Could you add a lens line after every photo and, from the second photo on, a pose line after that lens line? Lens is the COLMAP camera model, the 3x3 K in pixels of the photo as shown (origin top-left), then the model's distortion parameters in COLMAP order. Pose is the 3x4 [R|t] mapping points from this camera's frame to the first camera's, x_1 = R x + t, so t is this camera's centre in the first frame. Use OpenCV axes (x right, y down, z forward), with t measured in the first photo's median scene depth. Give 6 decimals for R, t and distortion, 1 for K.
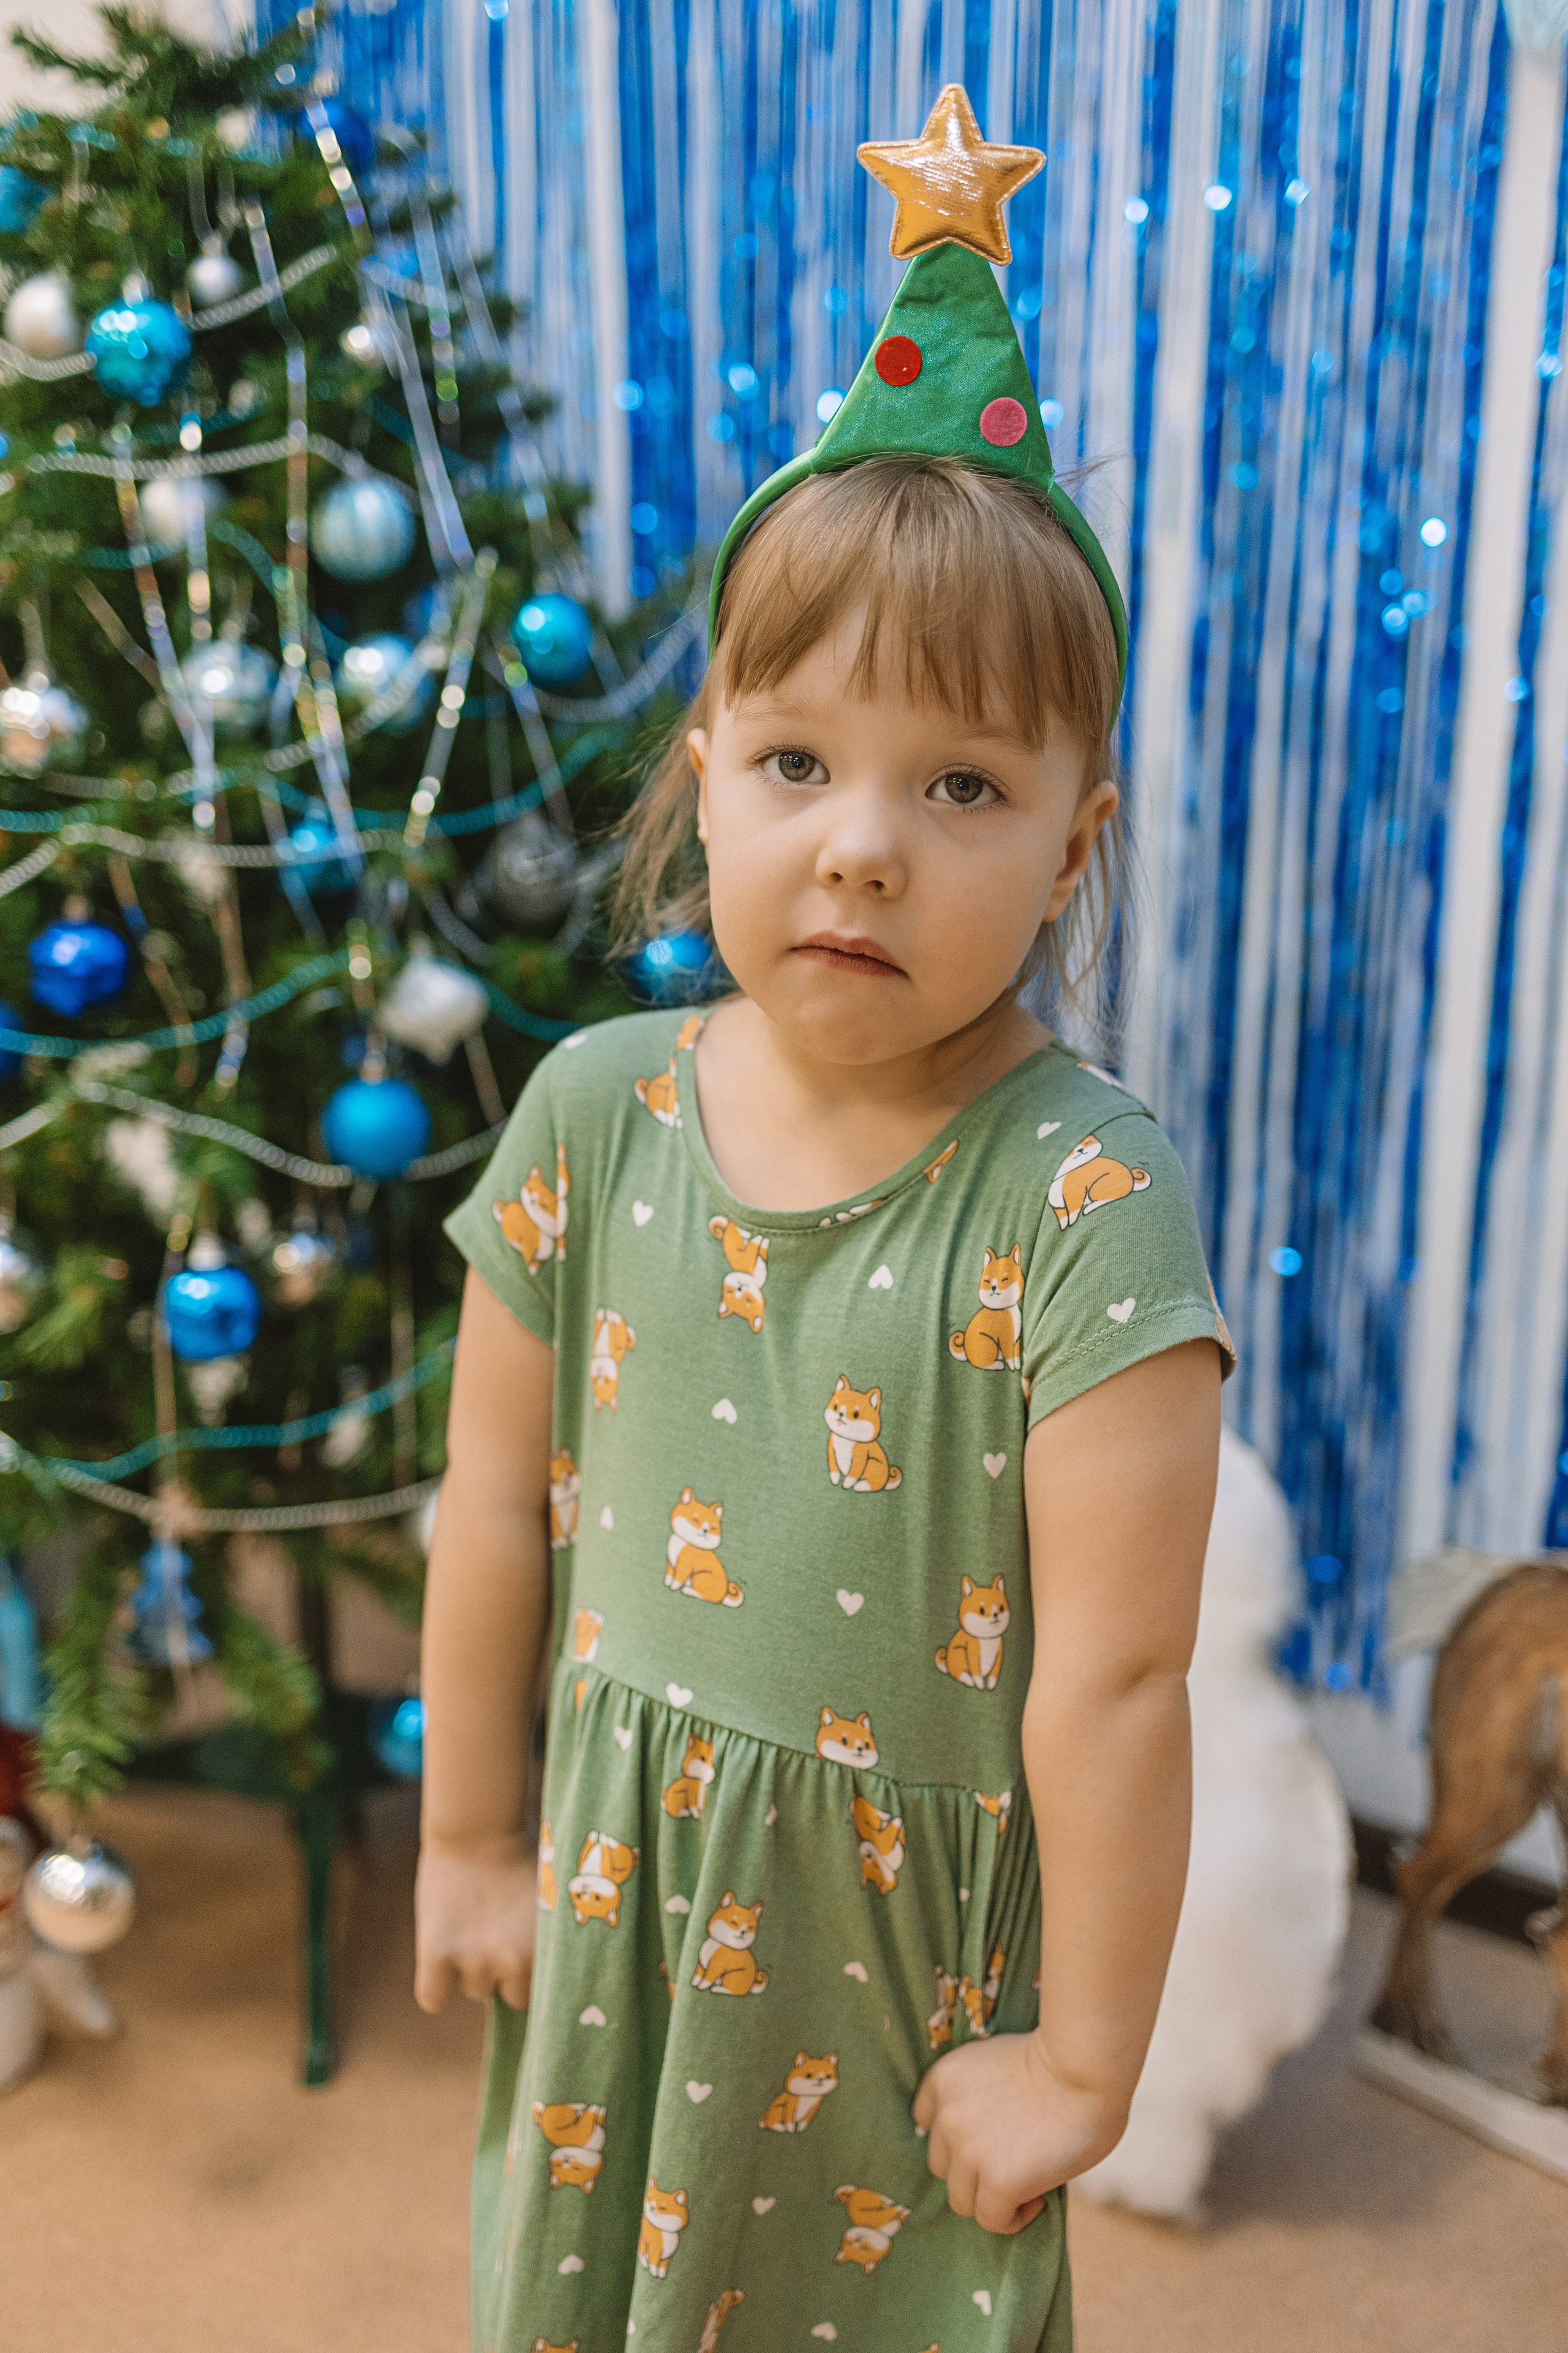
lens RADIAL K [[2397.5, 0, 802.3], [0, 2397.5, 1161.4], [0, 0, 1]] dist [0.005355, -0.007657]
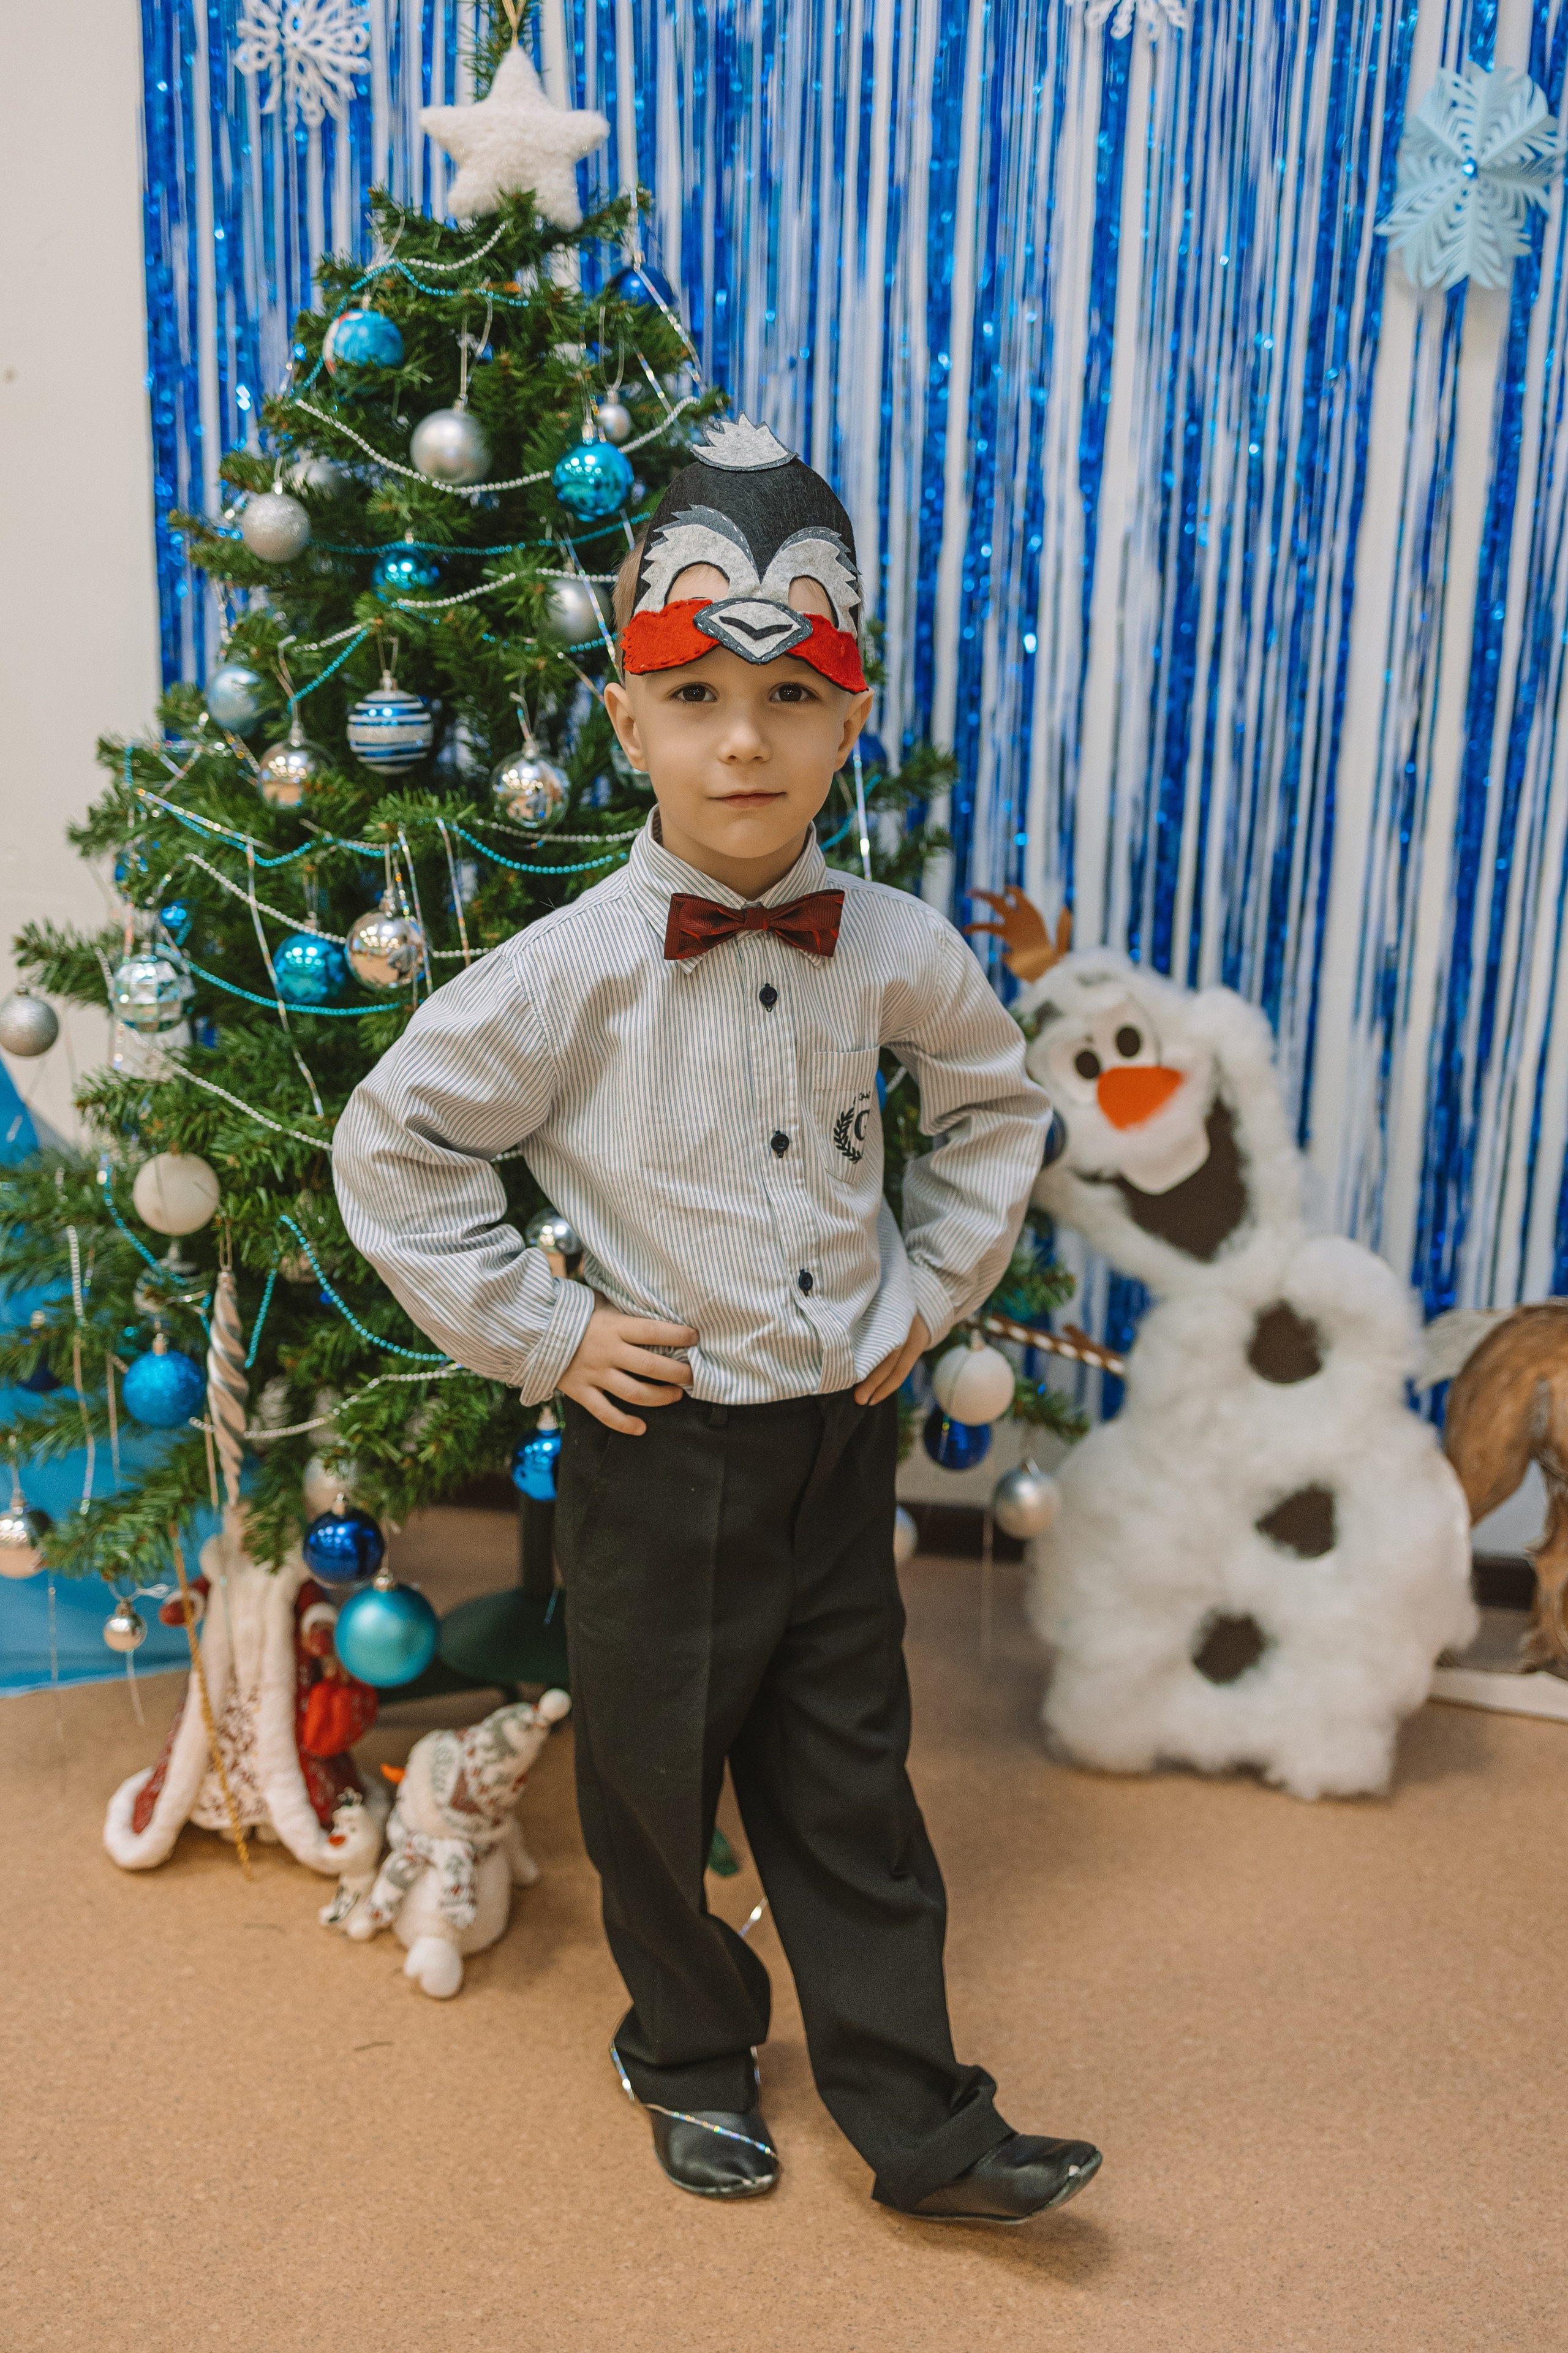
lens RADIAL K [[2411.2, 0, 796.5], [0, 2411.2, 1151.3], [0, 0, 1]] dist [-0.001704, 0.008477]
pose [[0.890401, -0.106821, 0.442465, -0.753395], [0.098092, 0.994263, 0.042639, -0.038895], [-0.444481, 0.005437, 0.895772, -0.147646]]
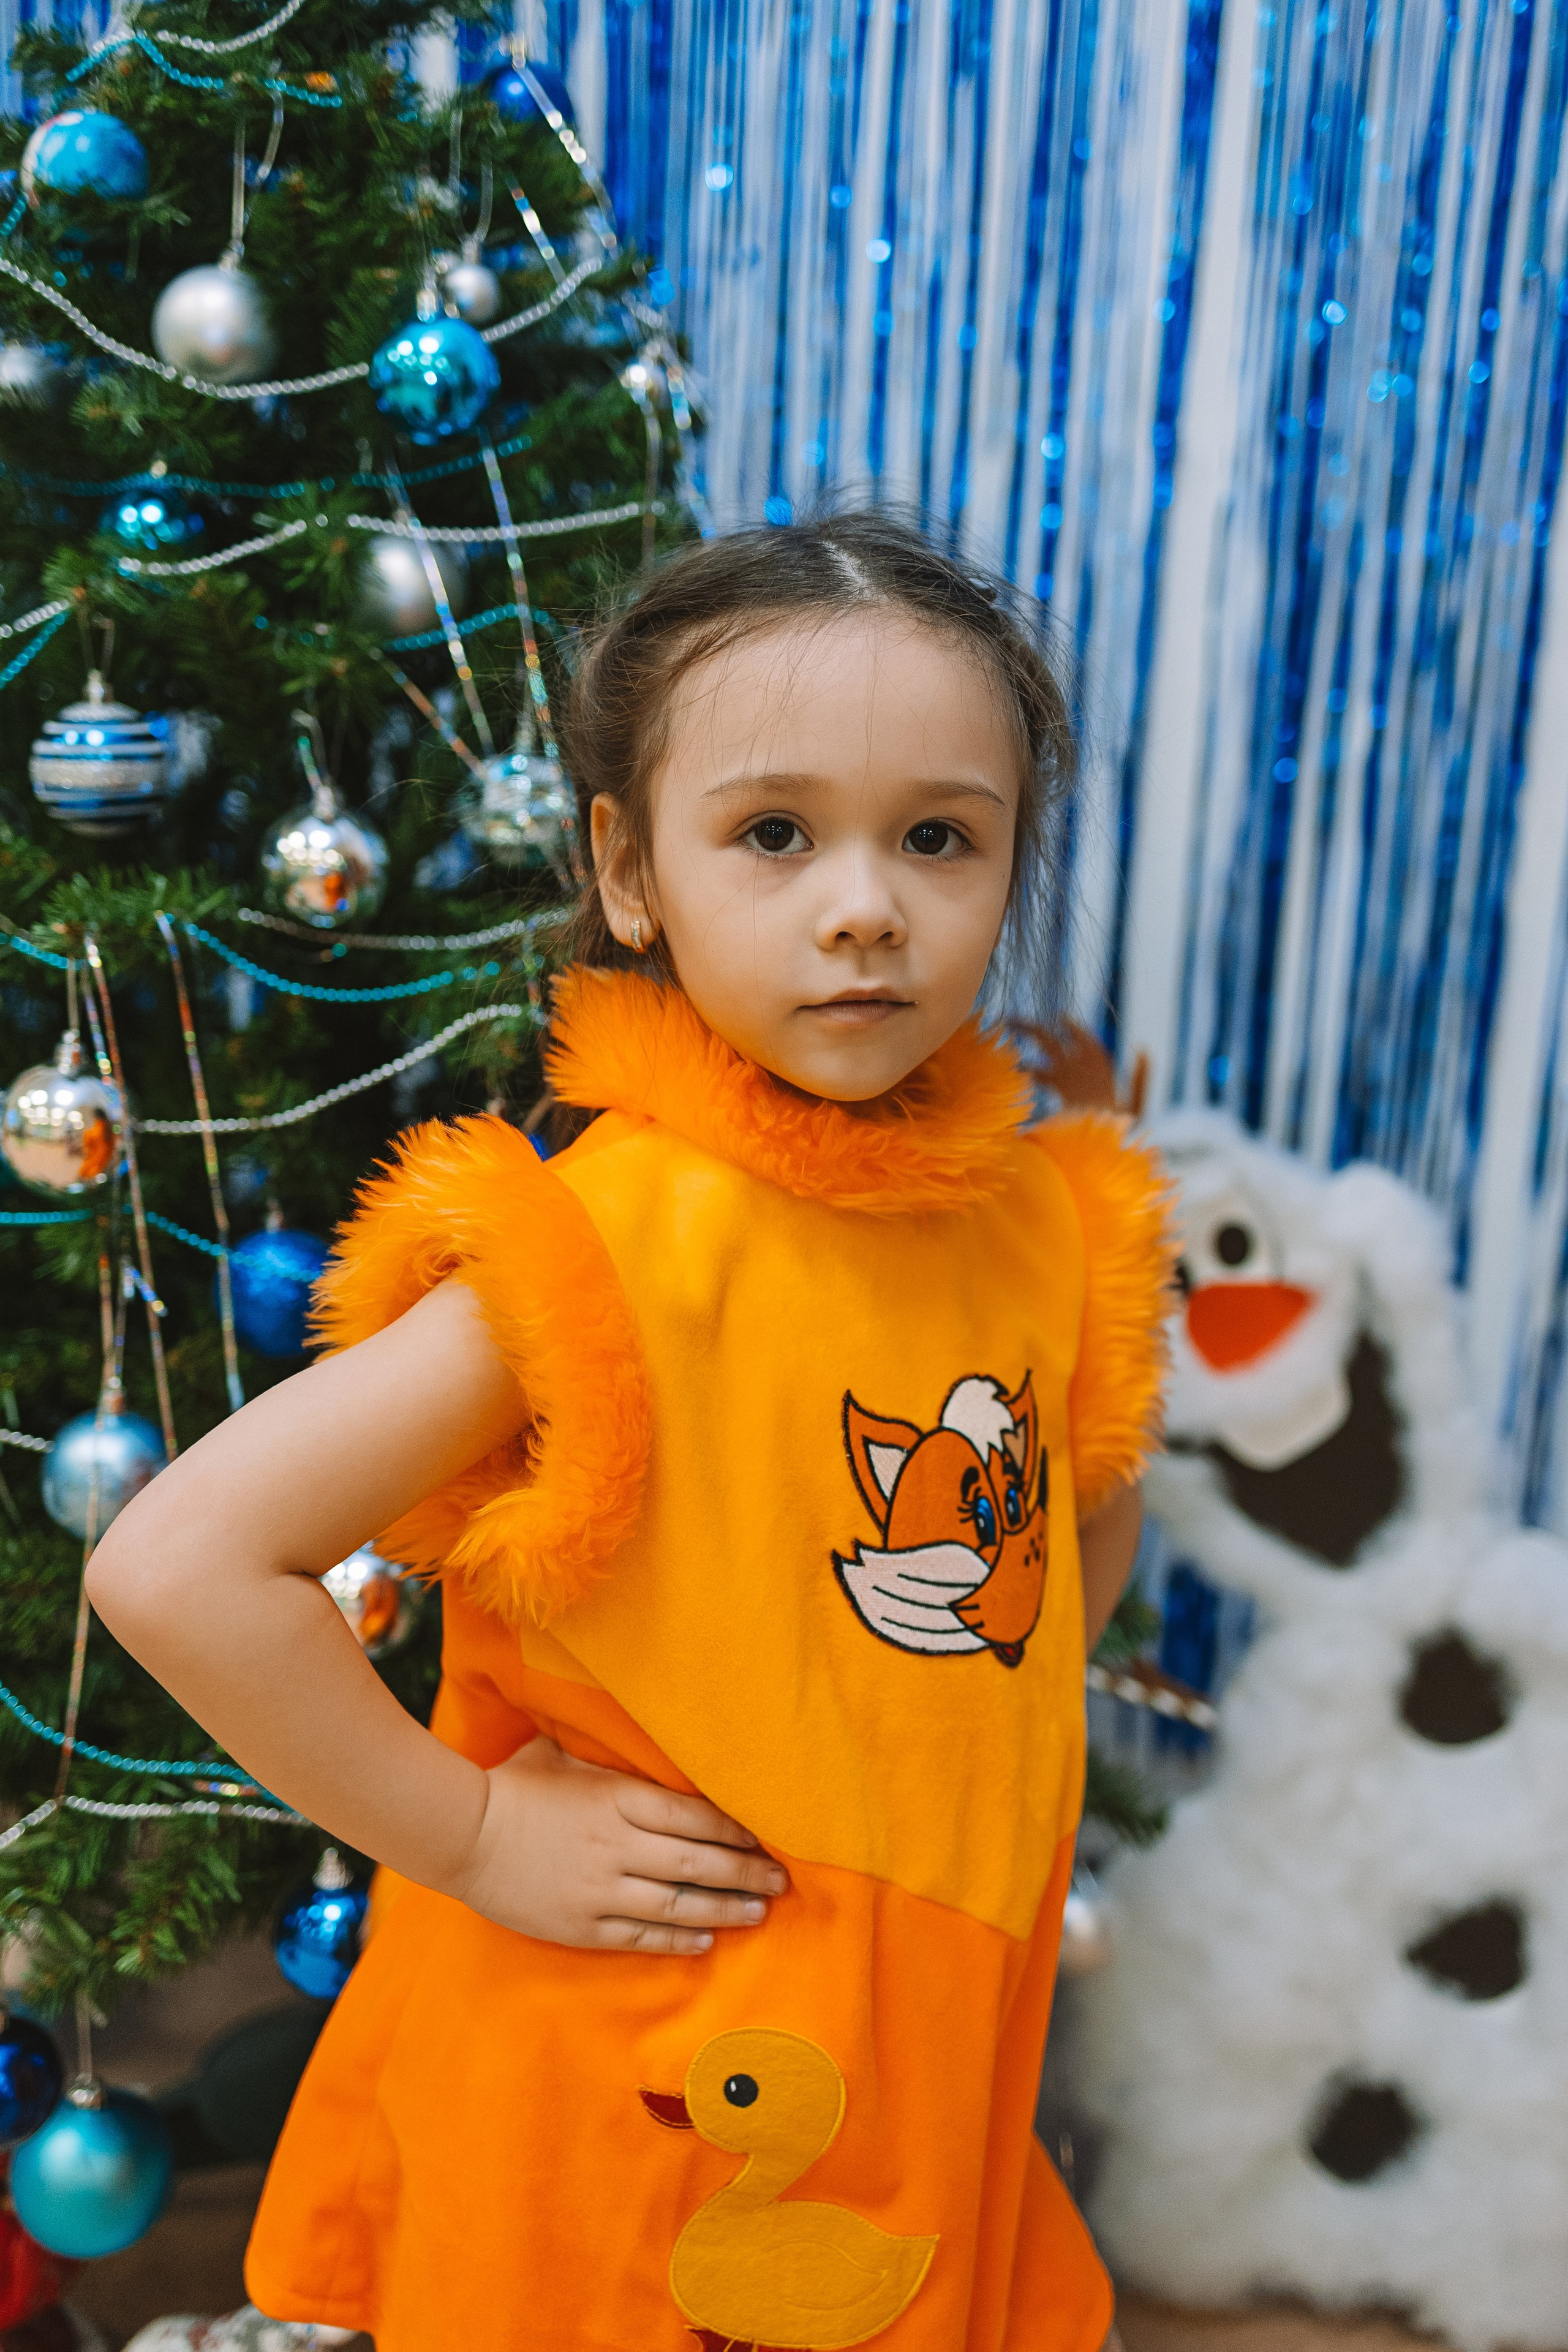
lens RADIAL K [[2598.1, 0, 784.0], [0, 2598.1, 1176.0], [0, 0, 1]] dist [0.012325, -0.023893]
pose [[0.886772, -0.084604, 0.454399, -0.570869], [0.079256, 0.996377, 0.030844, -0.096773], [-0.455362, 0.008663, 0.890264, 0.196894]]
